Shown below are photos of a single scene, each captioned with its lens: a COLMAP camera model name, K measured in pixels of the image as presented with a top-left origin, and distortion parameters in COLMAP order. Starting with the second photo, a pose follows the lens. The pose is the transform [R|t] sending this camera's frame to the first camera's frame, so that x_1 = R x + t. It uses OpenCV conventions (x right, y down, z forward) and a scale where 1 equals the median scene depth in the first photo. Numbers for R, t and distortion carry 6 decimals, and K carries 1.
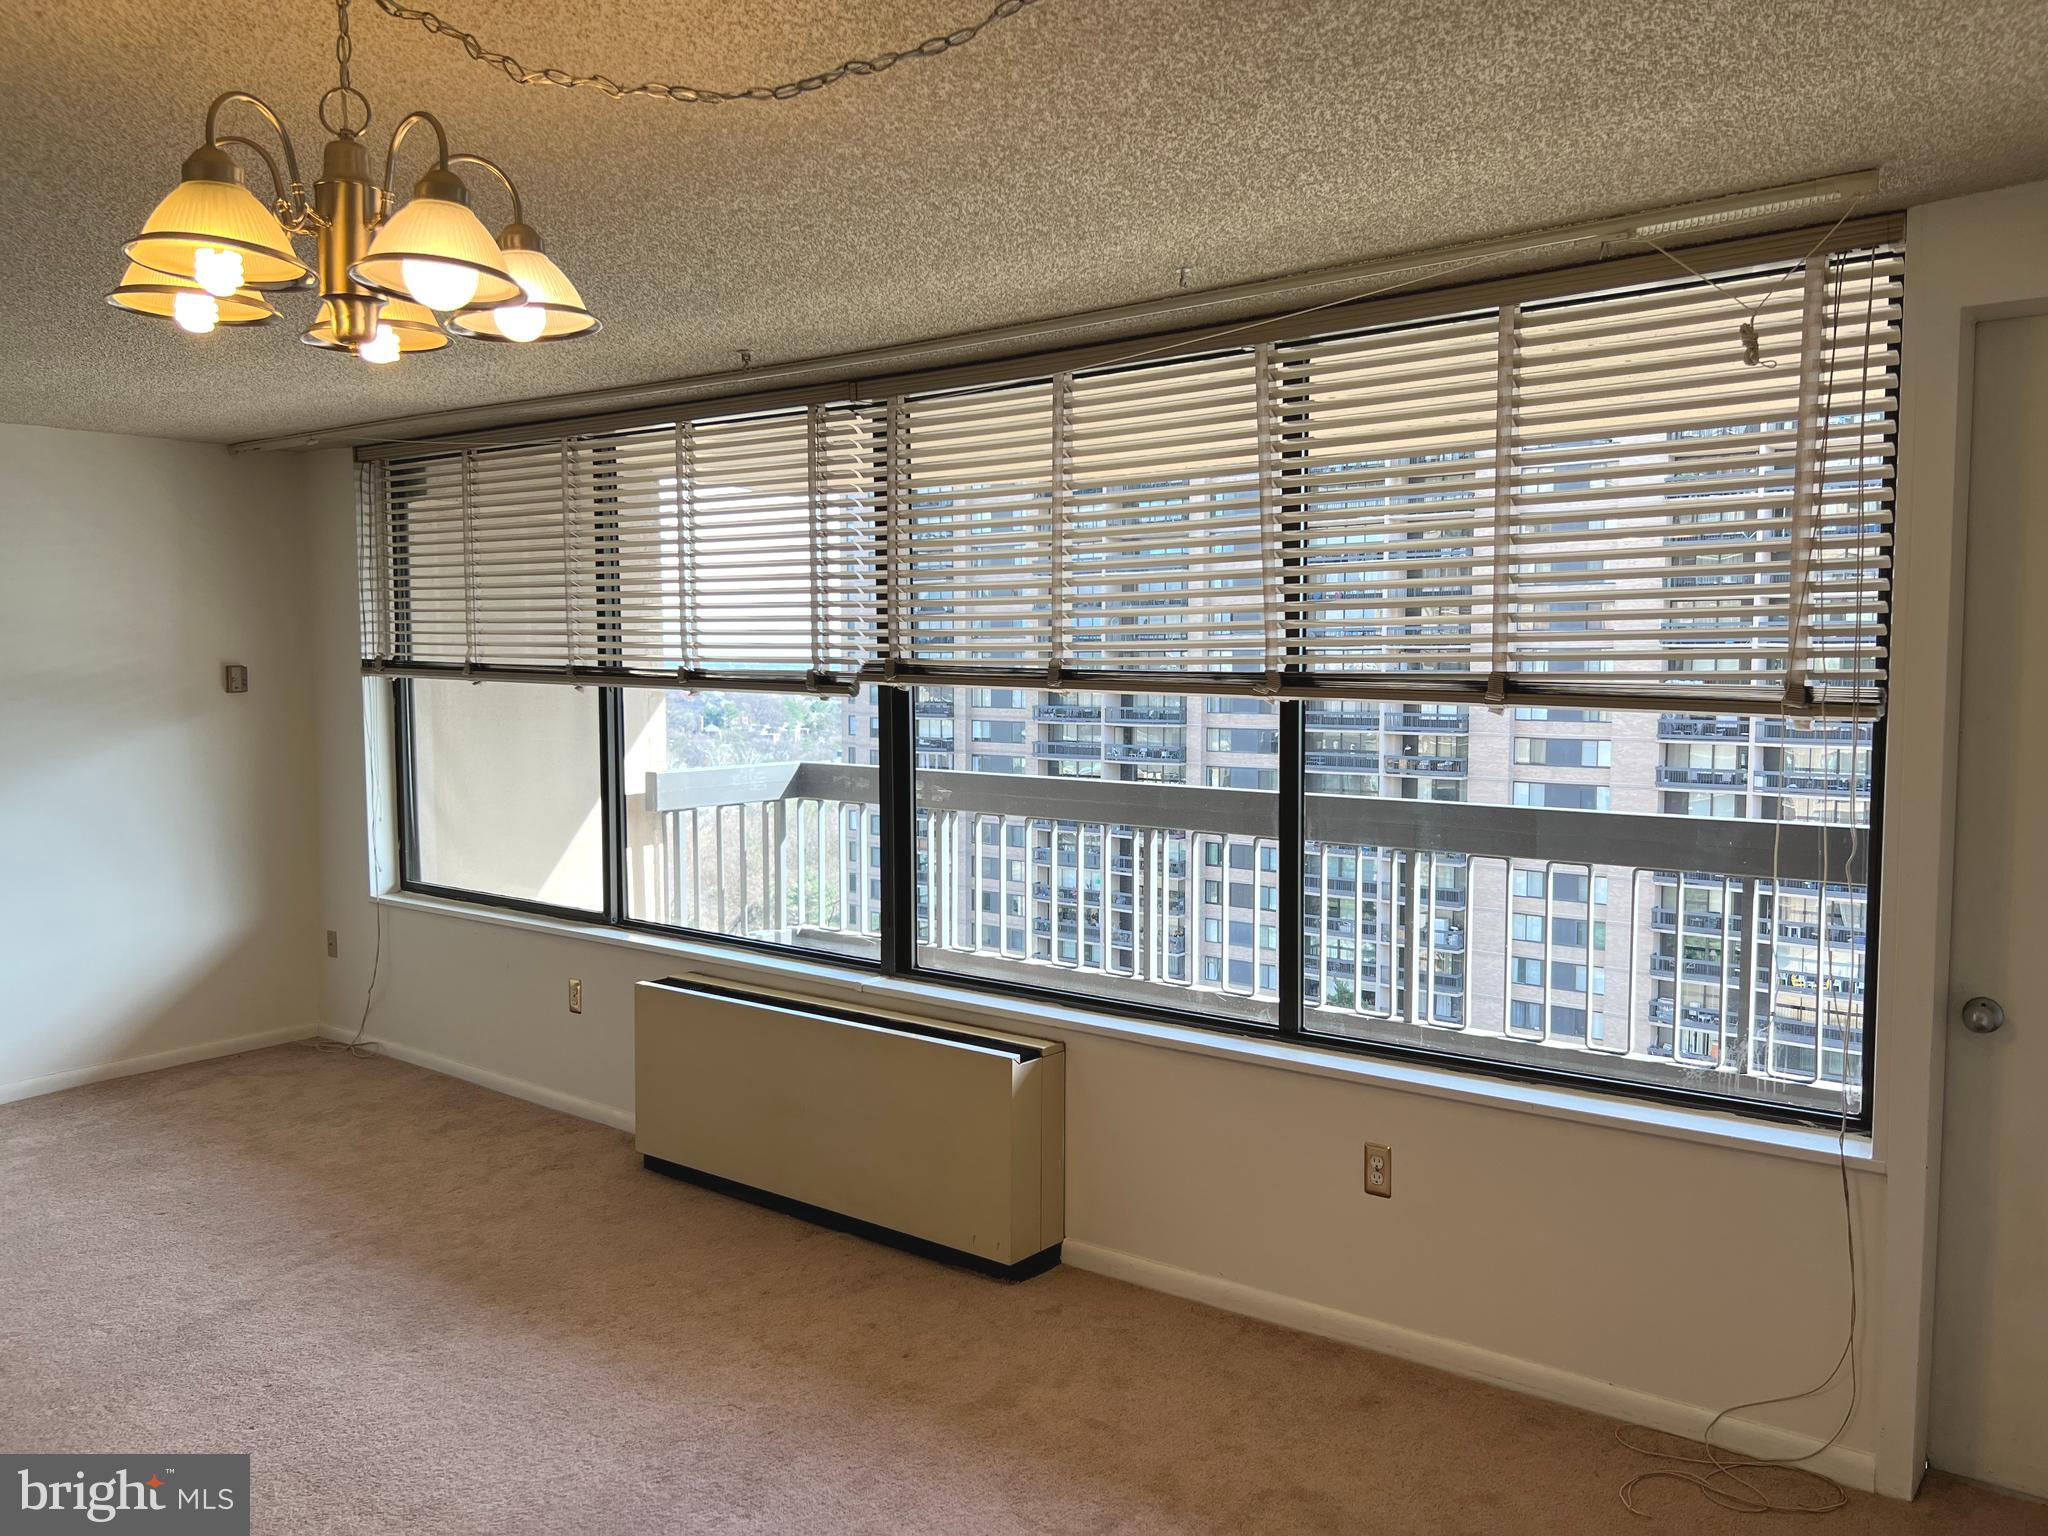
lens RADIAL K [[1545.2, 0, 1030.2], [0, 1545.2, 771.6], [0, 0, 1]] dist [0.057054, -0.064472]
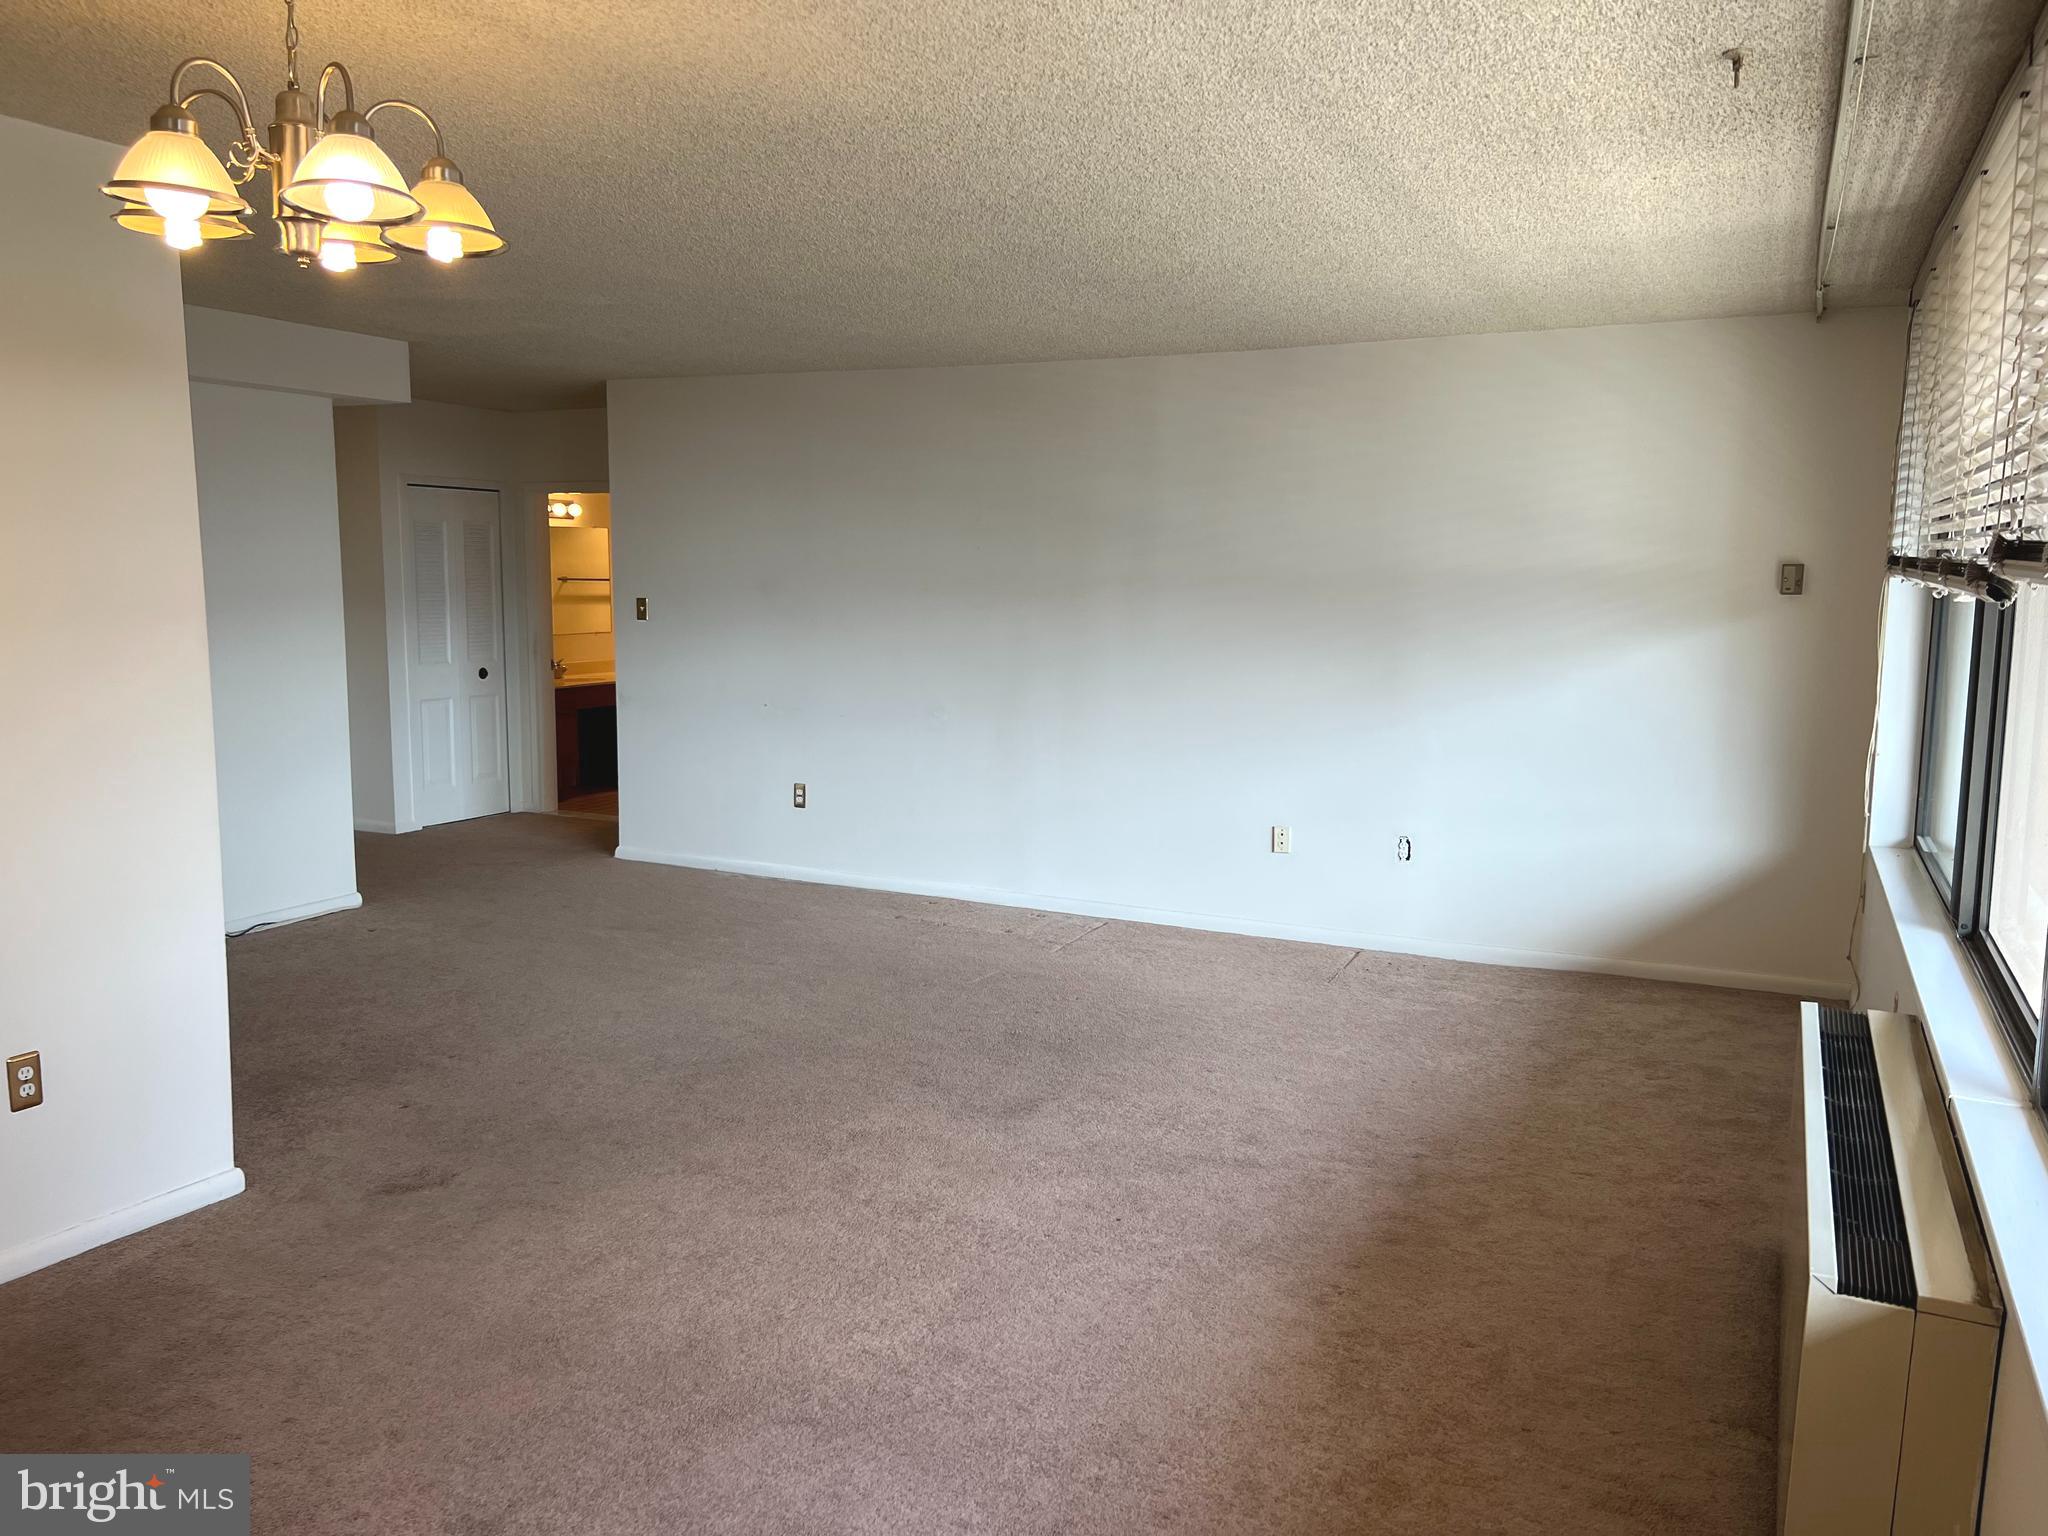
lens RADIAL K [[1545.2, 0, 1024.7], [0, 1545.2, 778.1], [0, 0, 1]] dist [0.057054, -0.064472]
pose [[0.203195, 0.134378, -0.969873, 0.376913], [-0.081225, 0.989437, 0.120071, -0.024187], [0.975763, 0.054380, 0.211964, 0.526543]]
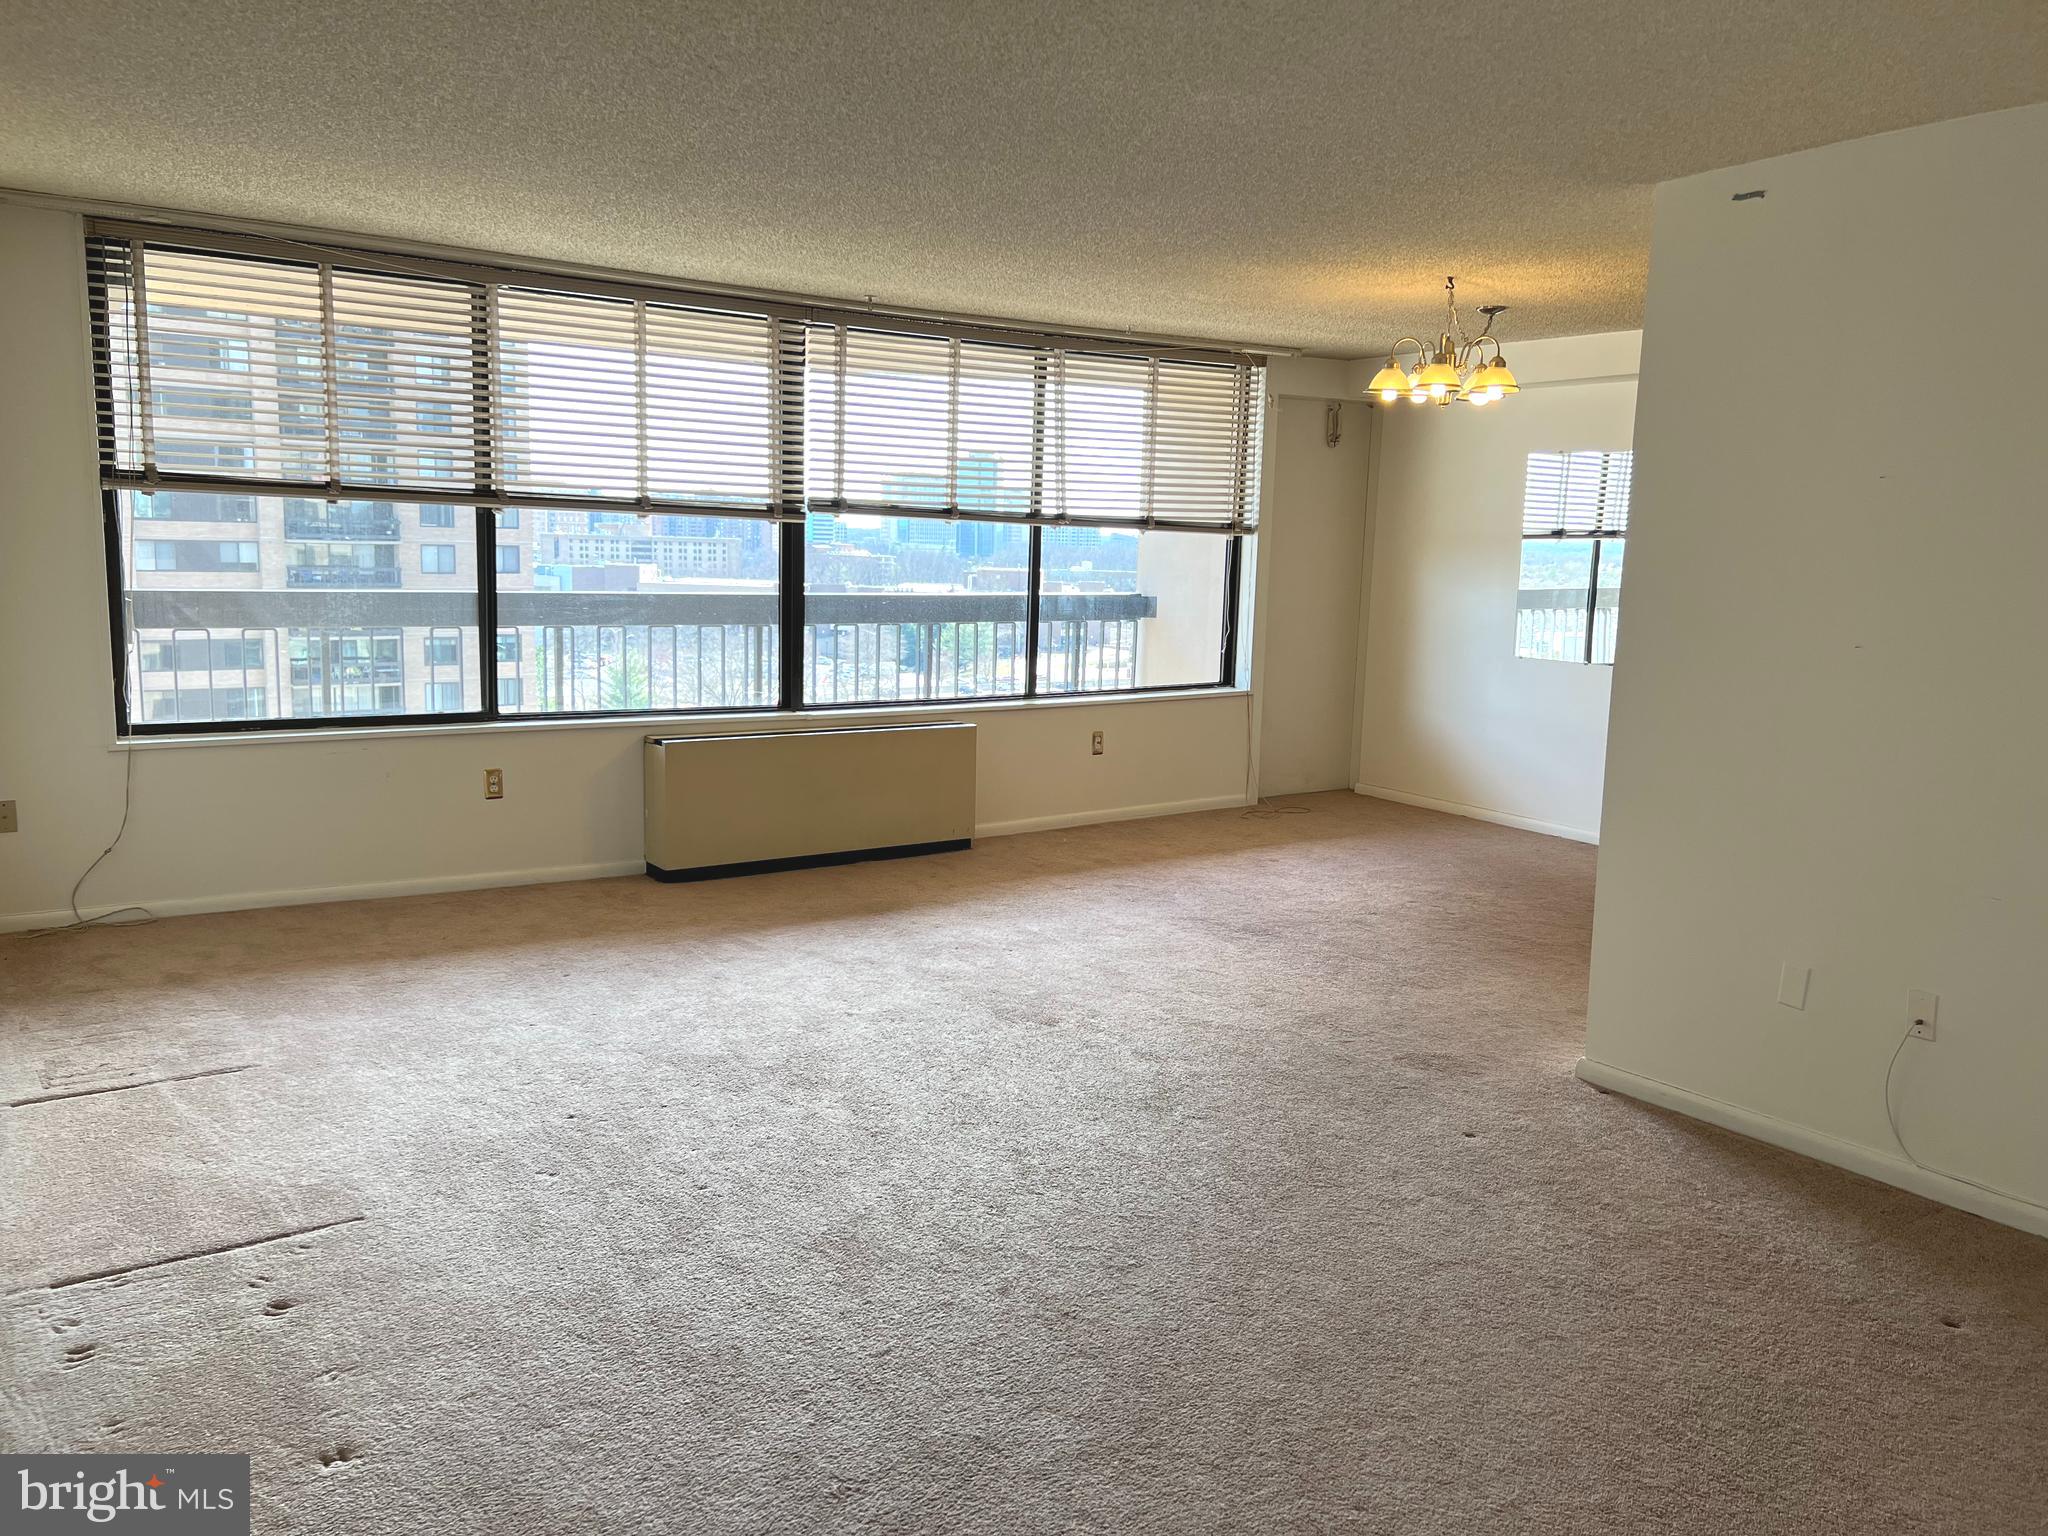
lens RADIAL K [[1545.2, 0, 1023.8], [0, 1545.2, 756.8], [0, 0, 1]] dist [0.057054, -0.064472]
pose [[0.310223, -0.130467, 0.941669, -1.475947], [0.041605, 0.991452, 0.123658, 0.000351], [-0.949753, 0.000816, 0.312999, 0.326769]]
